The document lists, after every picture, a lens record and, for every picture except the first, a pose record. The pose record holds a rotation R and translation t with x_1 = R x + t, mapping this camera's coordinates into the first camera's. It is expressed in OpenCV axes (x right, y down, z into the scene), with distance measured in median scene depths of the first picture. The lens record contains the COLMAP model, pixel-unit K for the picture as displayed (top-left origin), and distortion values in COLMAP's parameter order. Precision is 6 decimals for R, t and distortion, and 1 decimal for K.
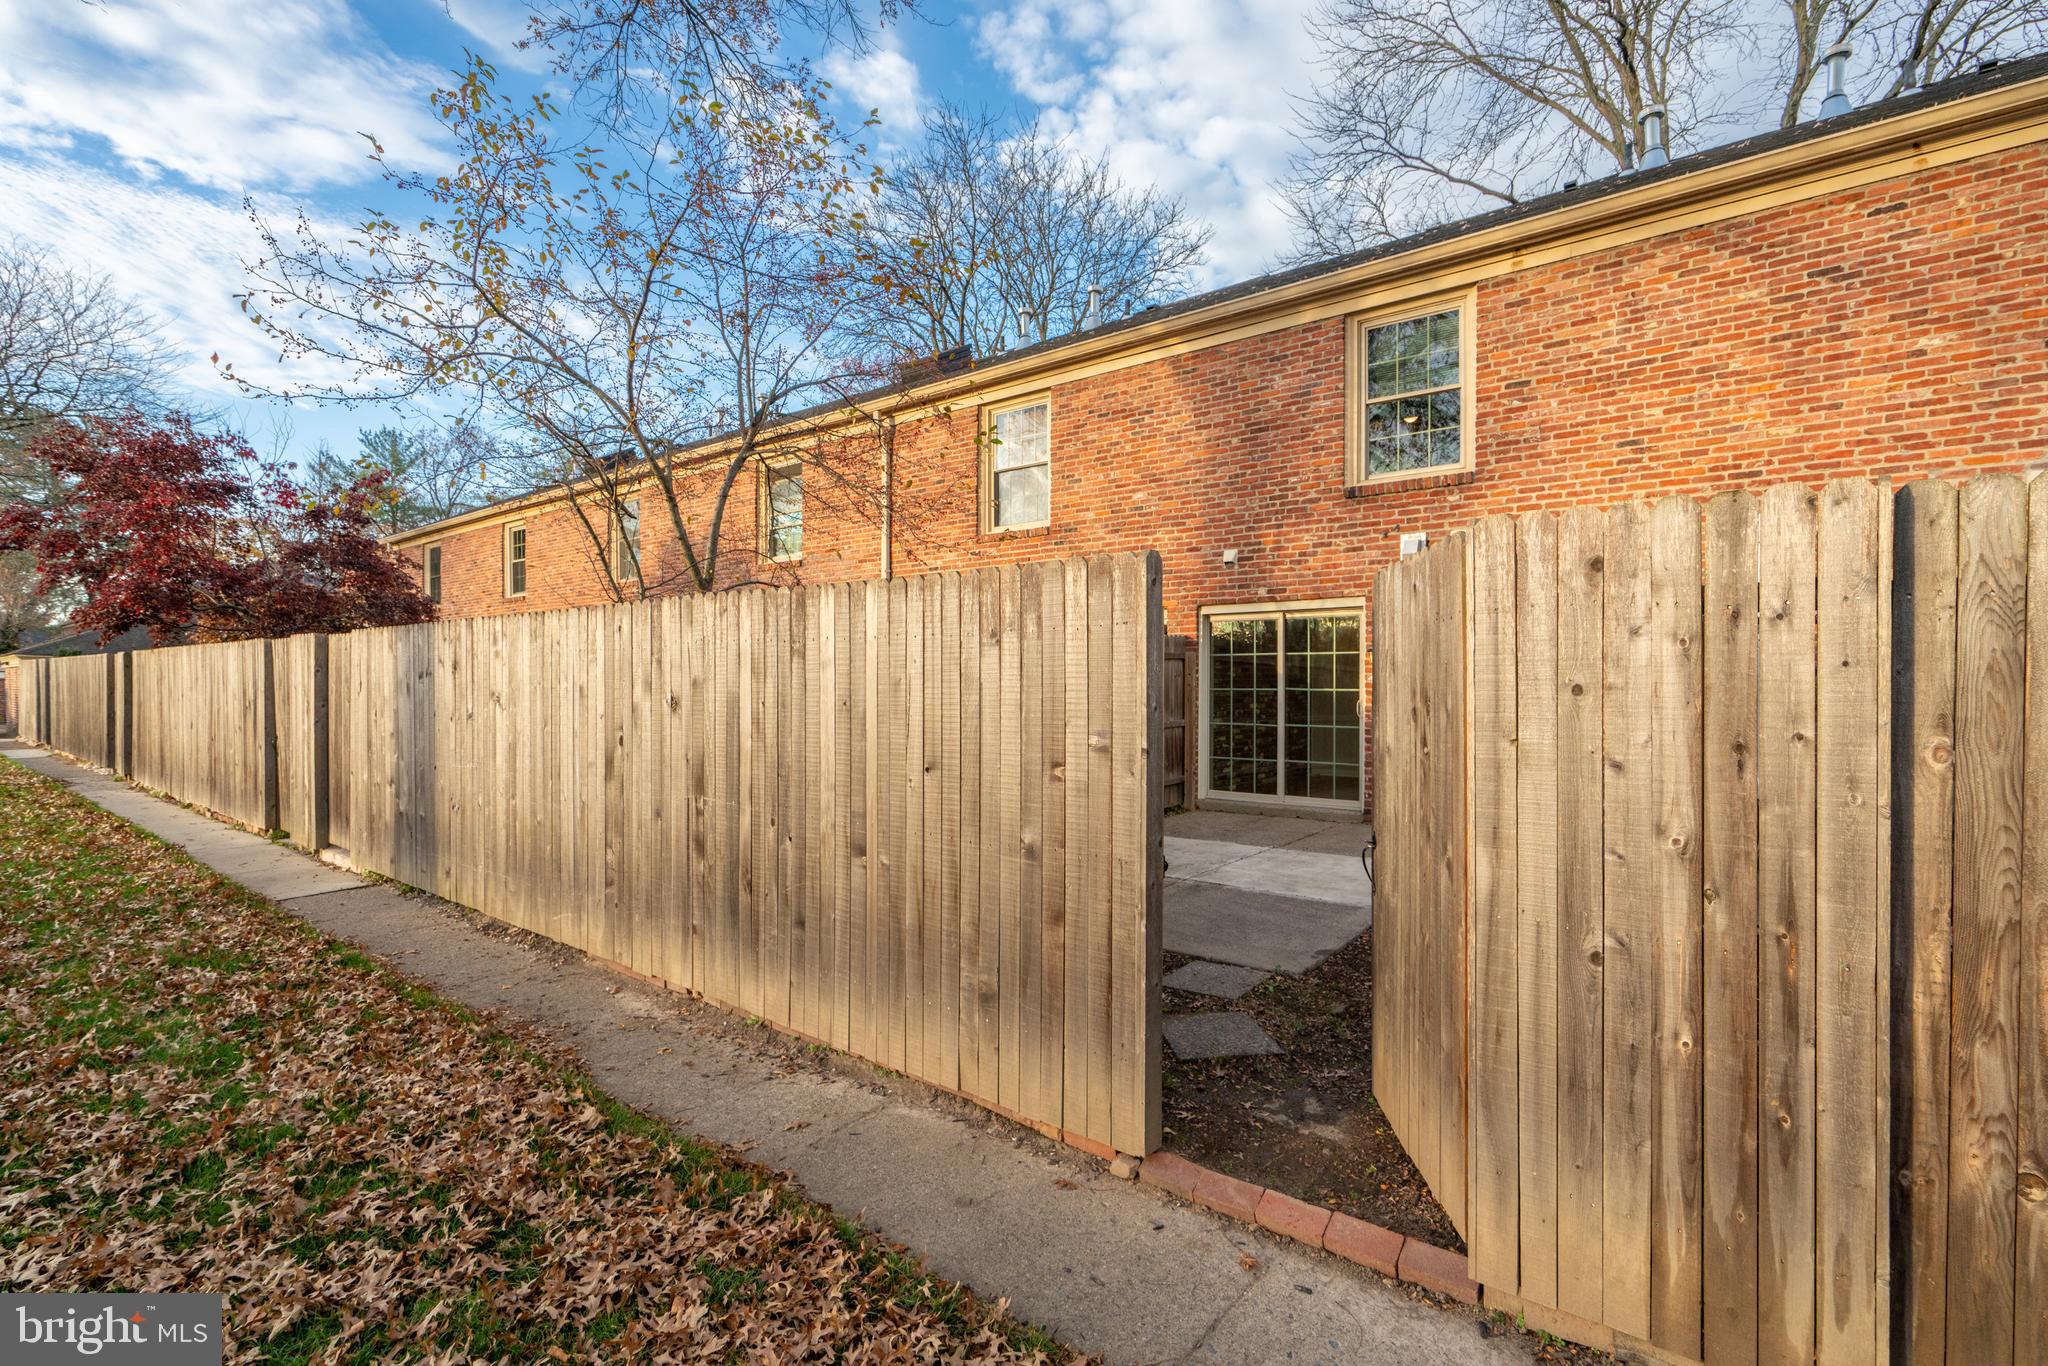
lens RADIAL K [[844.3, 0, 1131.5], [0, 844.3, 685.7], [0, 0, 1]] dist [-0.001043, 0.000183]
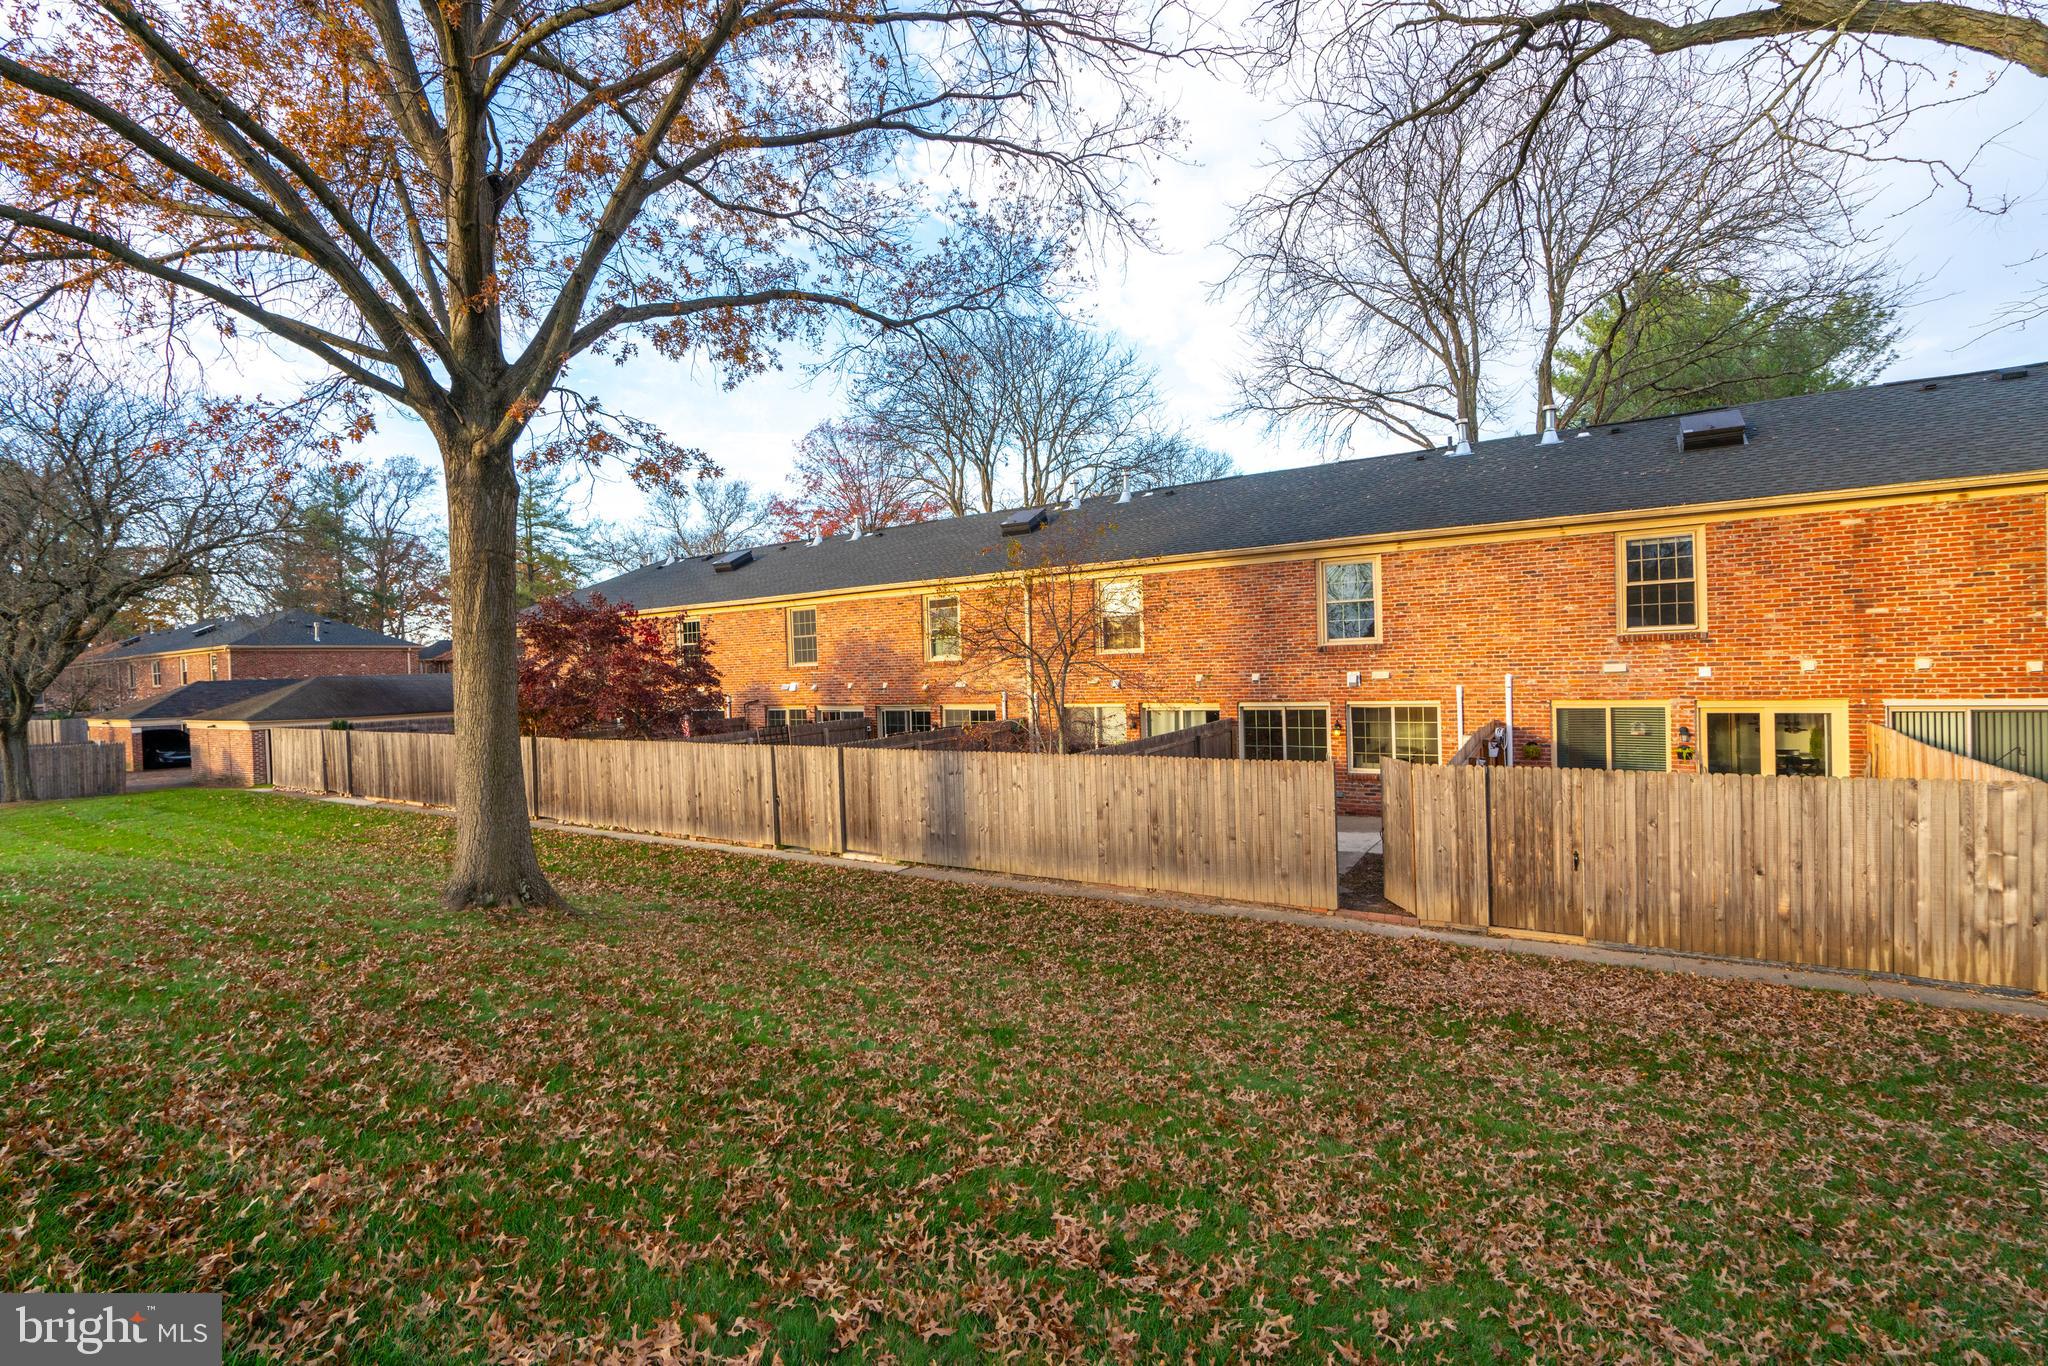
lens RADIAL K [[941.7, 0, 1025.1], [0, 941.7, 647.4], [0, 0, 1]] dist [-0.004453, 0.000465]
pose [[0.996237, -0.033182, 0.080065, -0.814572], [0.032965, 0.999448, 0.004025, -0.350640], [-0.080154, -0.001371, 0.996782, -1.540196]]
